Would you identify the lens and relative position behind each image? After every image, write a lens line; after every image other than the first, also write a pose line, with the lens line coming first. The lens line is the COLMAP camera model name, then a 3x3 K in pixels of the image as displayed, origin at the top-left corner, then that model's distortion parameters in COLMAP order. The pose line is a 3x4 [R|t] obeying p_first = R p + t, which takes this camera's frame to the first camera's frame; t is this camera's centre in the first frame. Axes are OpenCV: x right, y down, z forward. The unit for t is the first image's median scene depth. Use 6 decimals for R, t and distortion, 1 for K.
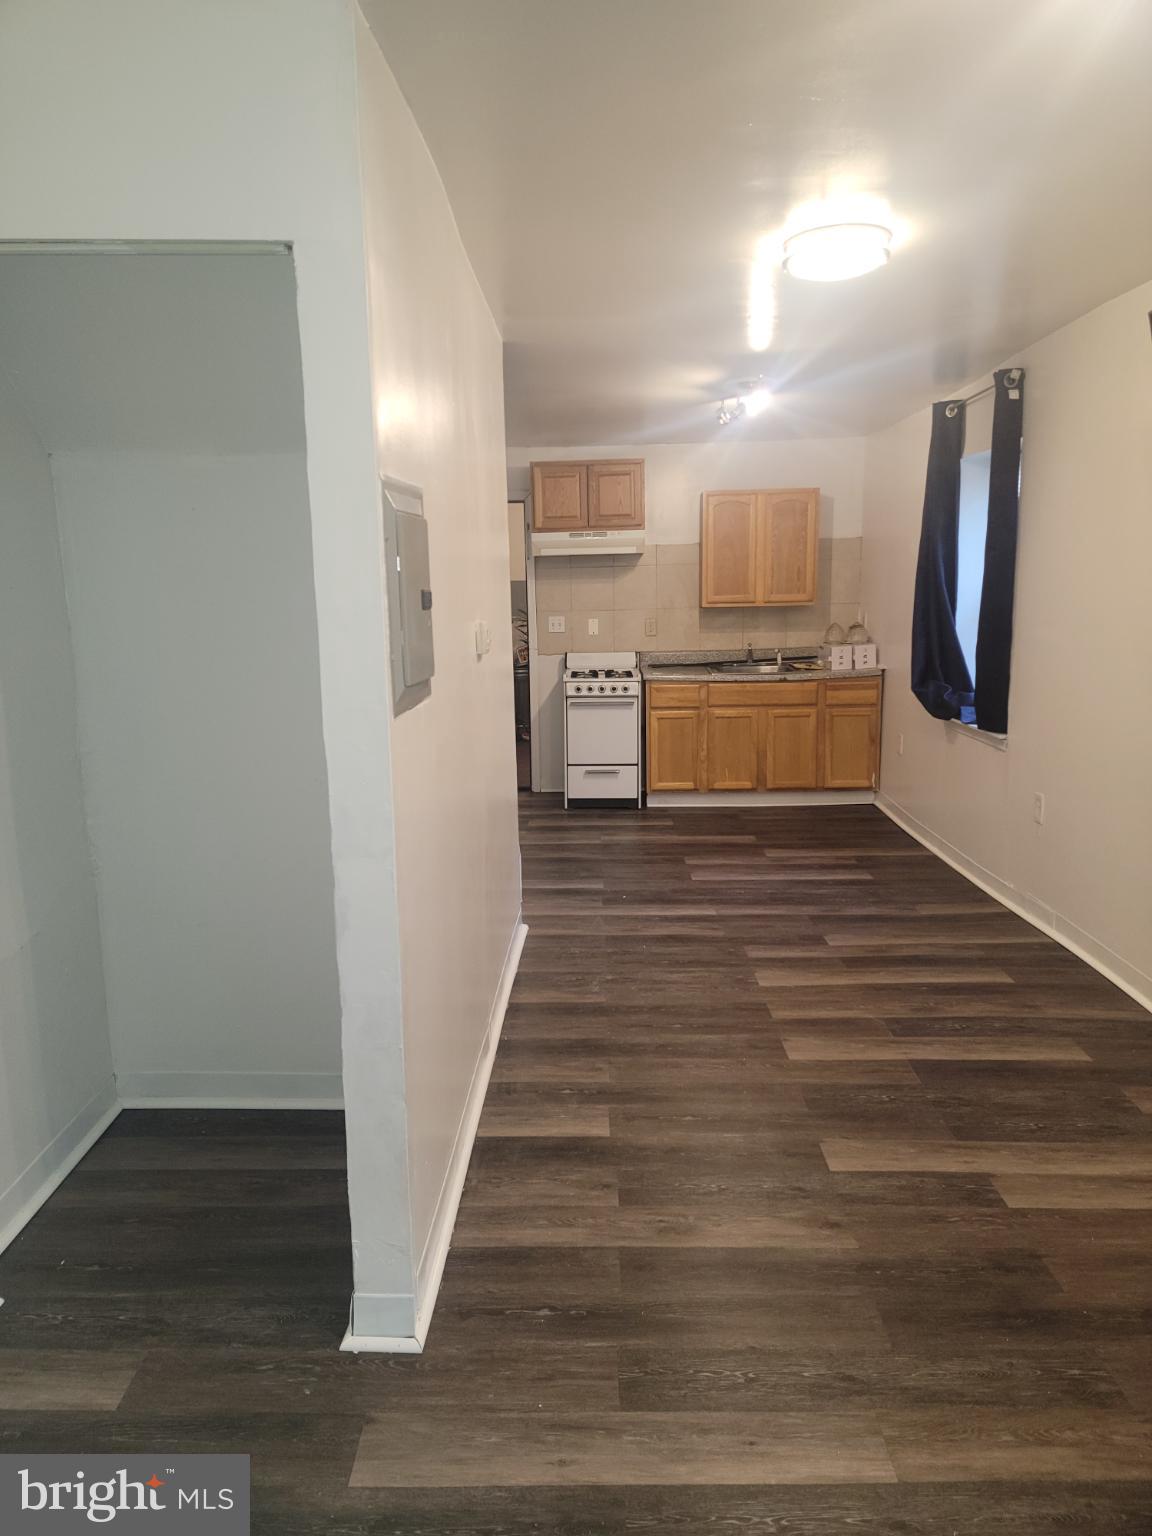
lens RADIAL K [[1062.7, 0, 575.2], [0, 1062.7, 769.3], [0, 0, 1]] dist [0.006447, -0.004017]
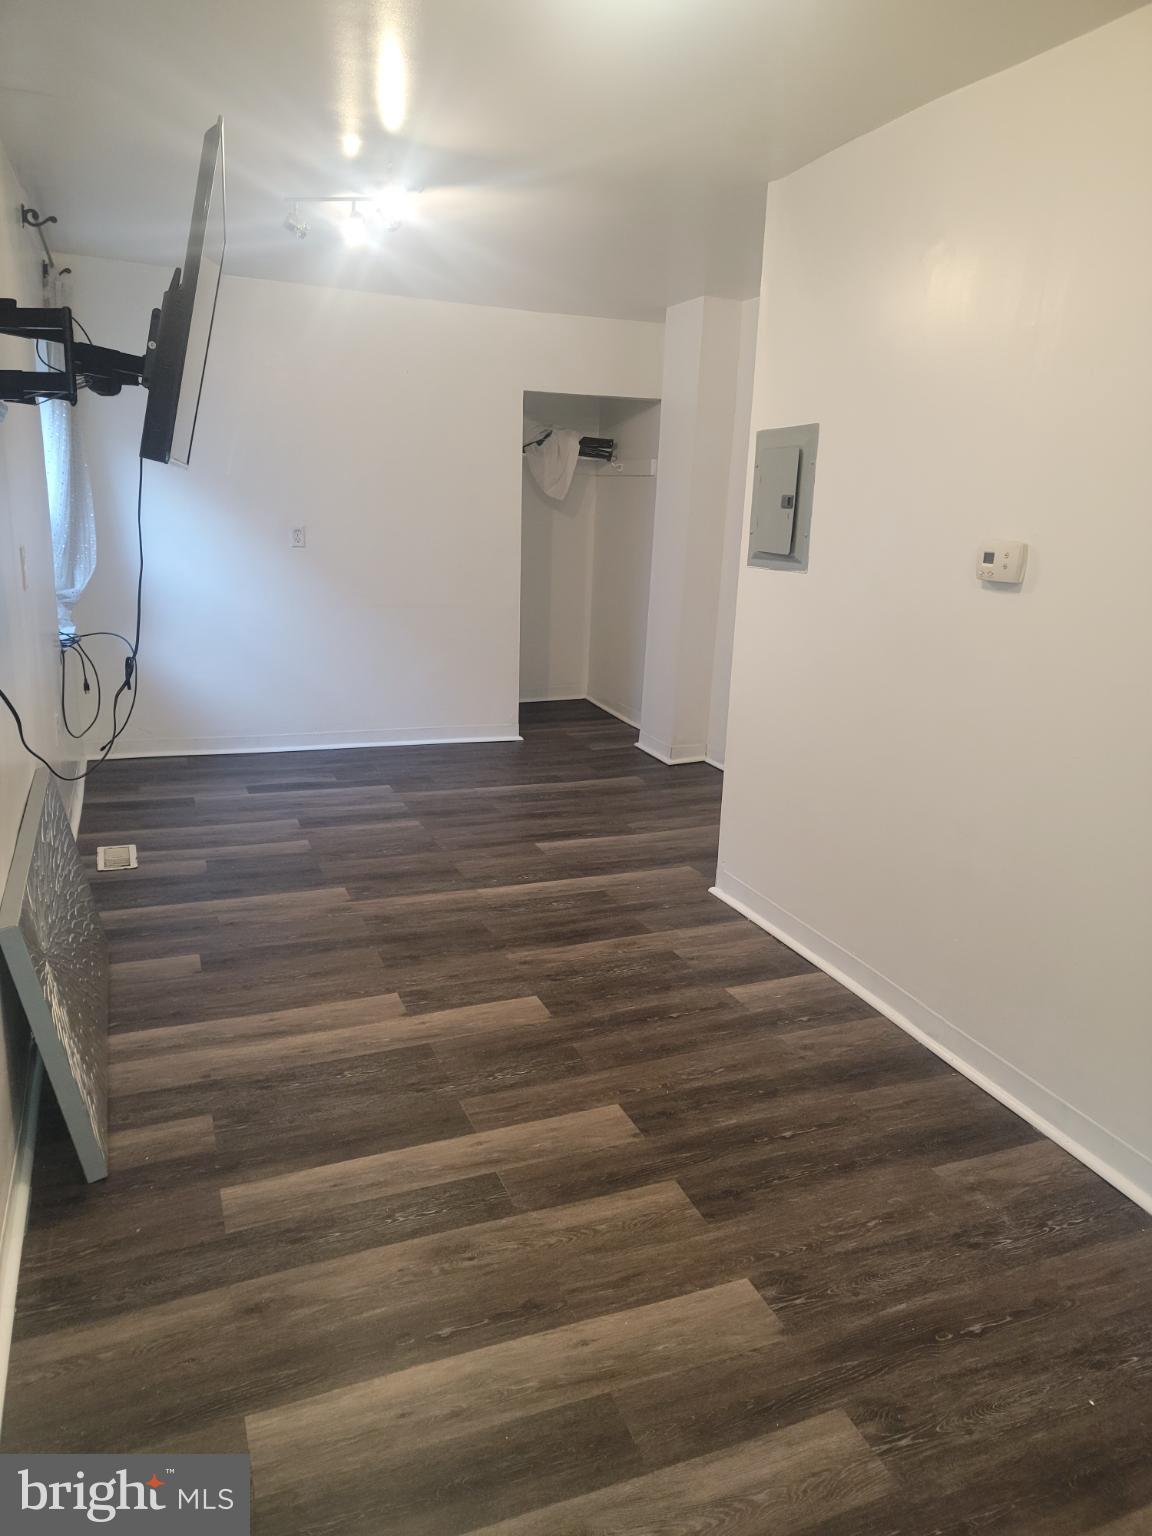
lens RADIAL K [[1062.7, 0, 575.8], [0, 1062.7, 767.8], [0, 0, 1]] dist [0.006447, -0.004017]
pose [[-0.922556, 0.085564, -0.376257, 0.530489], [-0.078588, 0.913002, 0.400315, -0.285227], [0.377776, 0.398882, -0.835571, 1.621368]]
